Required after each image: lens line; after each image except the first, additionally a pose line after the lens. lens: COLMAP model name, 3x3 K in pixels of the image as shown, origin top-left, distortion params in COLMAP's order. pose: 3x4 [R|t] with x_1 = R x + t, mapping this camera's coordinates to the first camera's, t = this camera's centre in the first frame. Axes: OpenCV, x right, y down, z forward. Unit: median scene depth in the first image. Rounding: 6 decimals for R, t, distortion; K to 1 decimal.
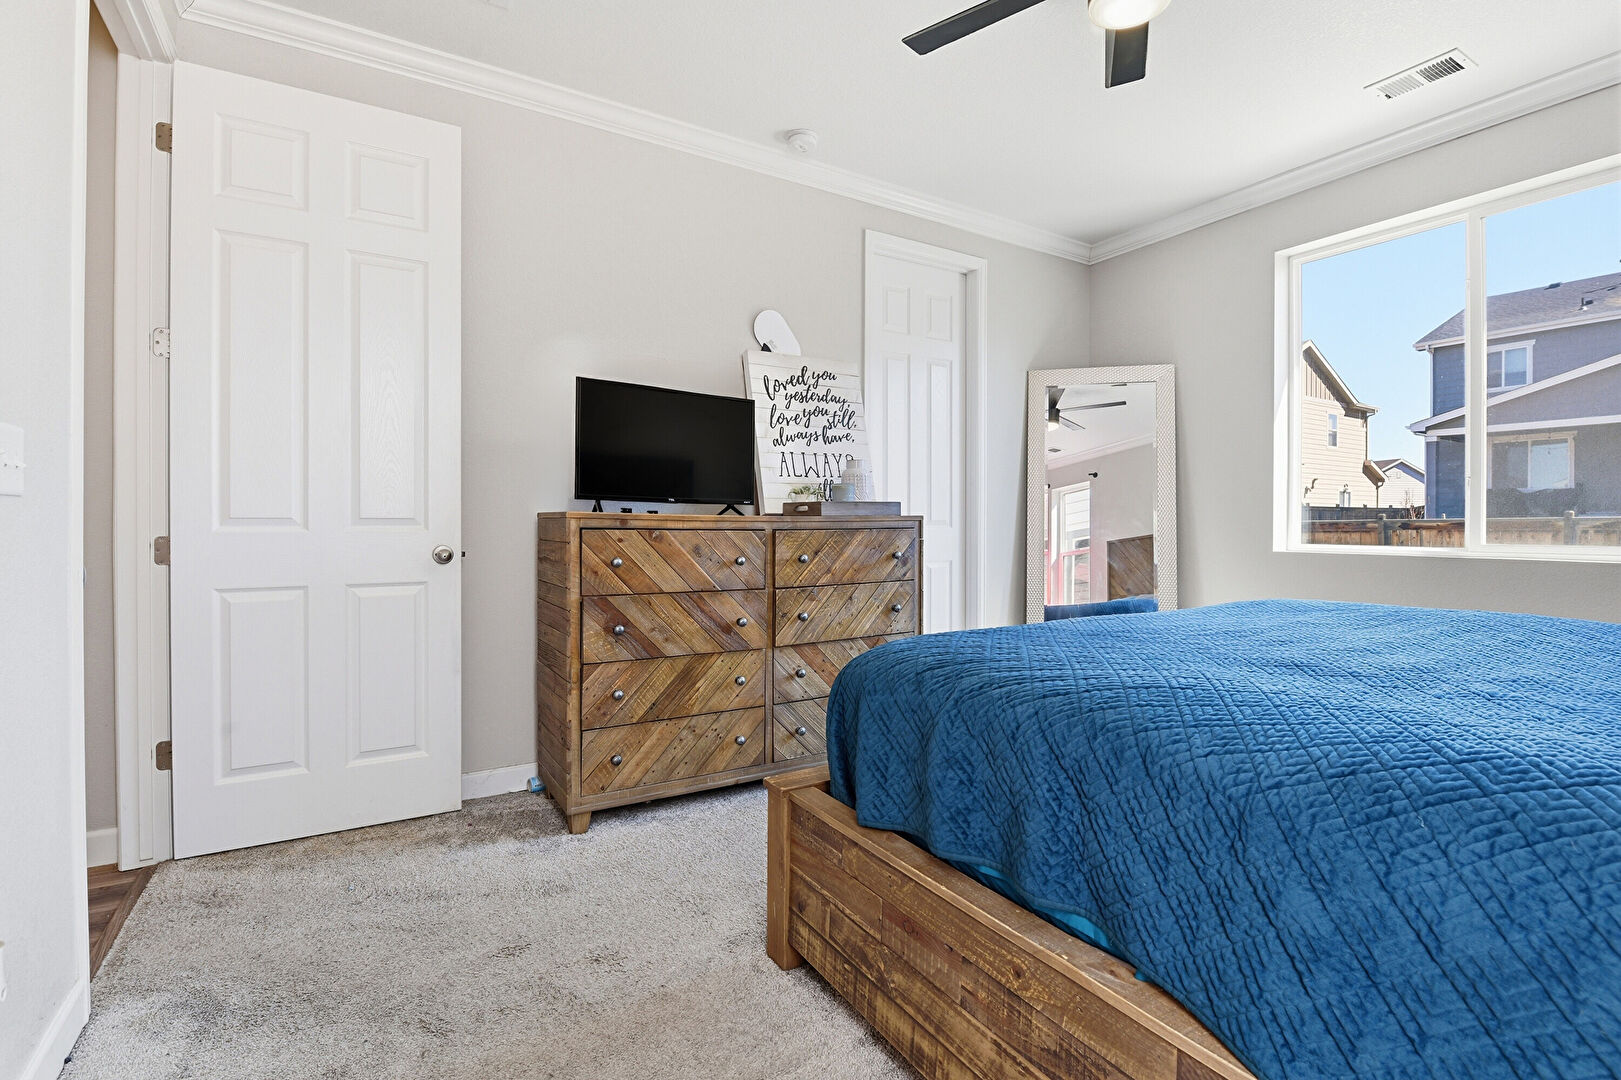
lens RADIAL K [[754.1, 0, 810.6], [0, 754.1, 530.5], [0, 0, 1]] dist [-0.005033, -0.004549]
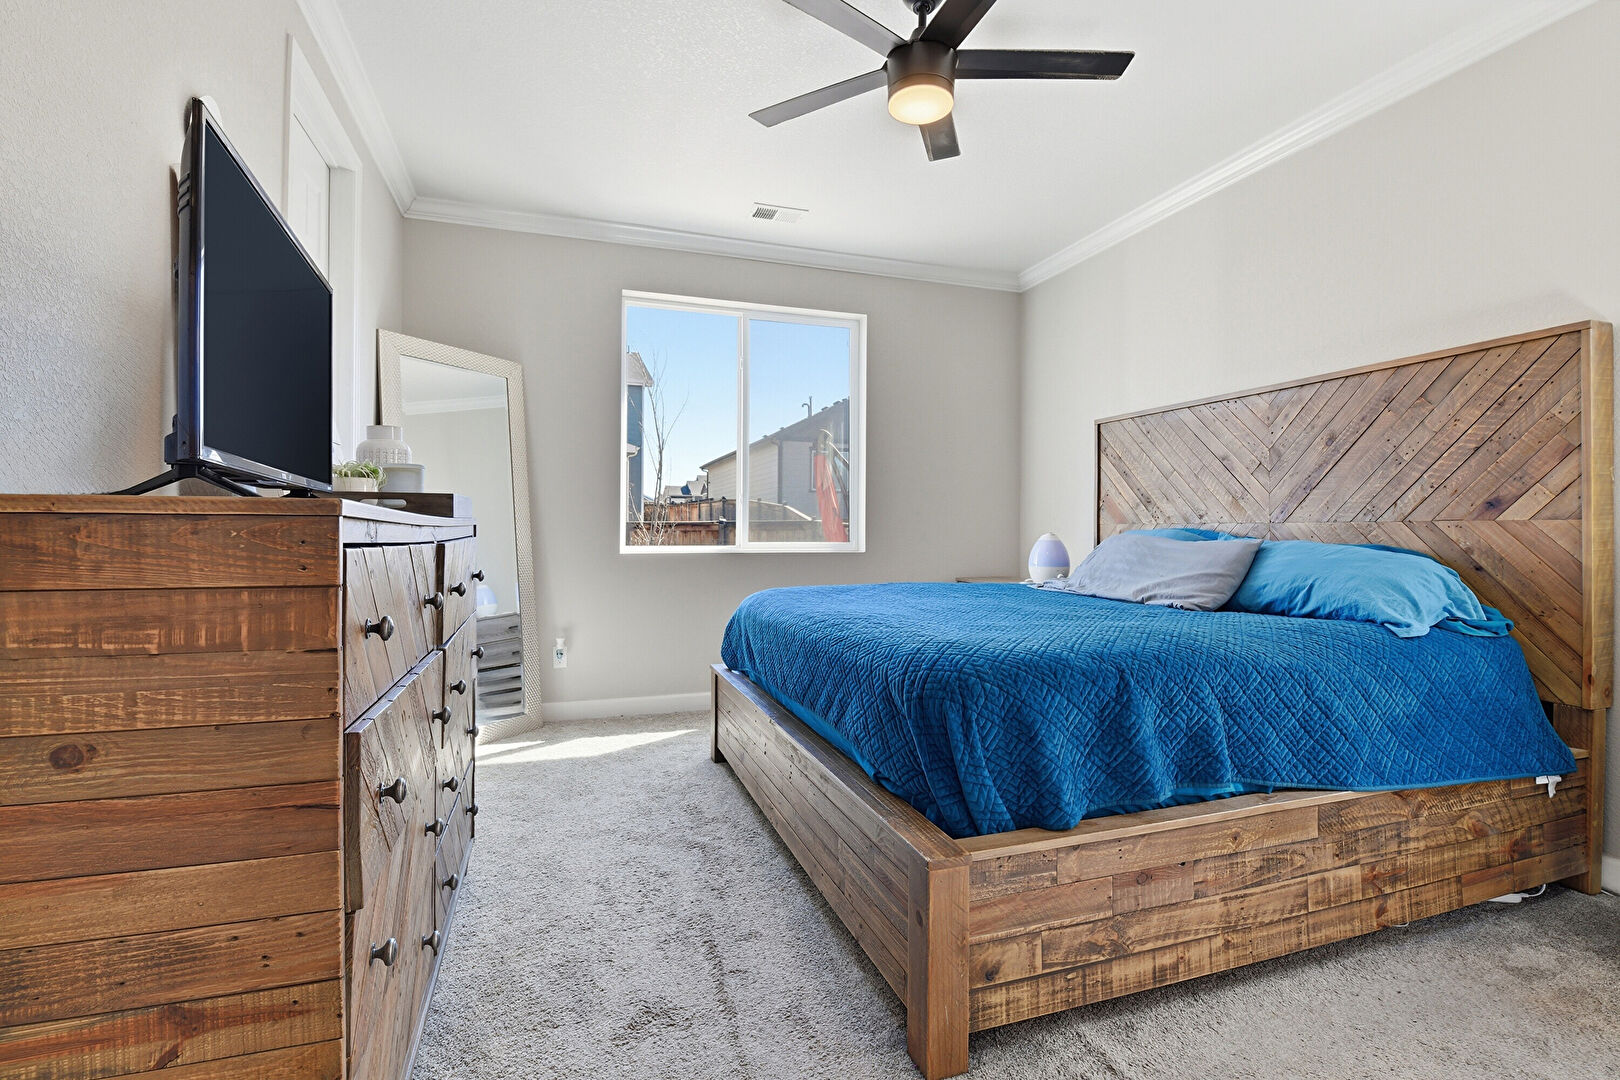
lens RADIAL K [[753.6, 0, 808.3], [0, 753.6, 530.1], [0, 0, 1]] dist [-0.005033, -0.004549]
pose [[0.196492, 0.001082, 0.980505, -0.468758], [0.002457, 0.999996, -0.001596, -0.005824], [-0.980502, 0.002723, 0.196488, 0.535895]]
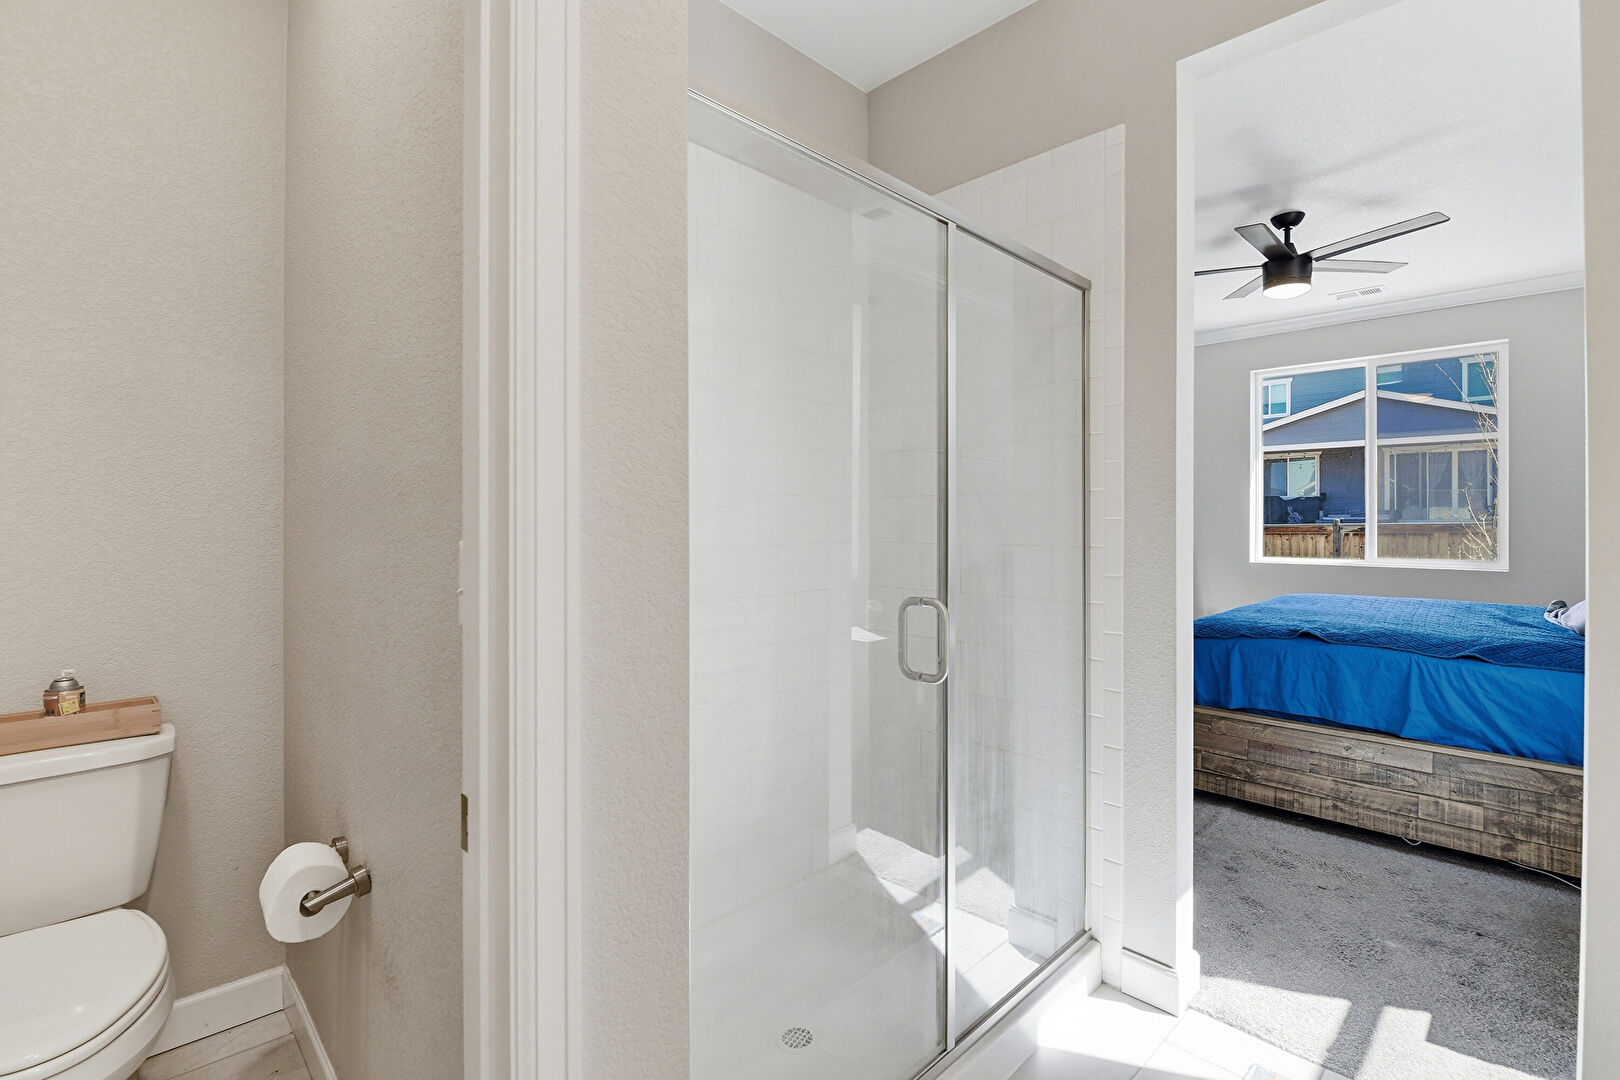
lens RADIAL K [[753.6, 0, 810.1], [0, 753.6, 529.0], [0, 0, 1]] dist [-0.005033, -0.004549]
pose [[0.975911, -0.005846, 0.218092, -0.707023], [0.005860, 0.999983, 0.000581, -0.055817], [-0.218092, 0.000711, 0.975928, -0.369640]]
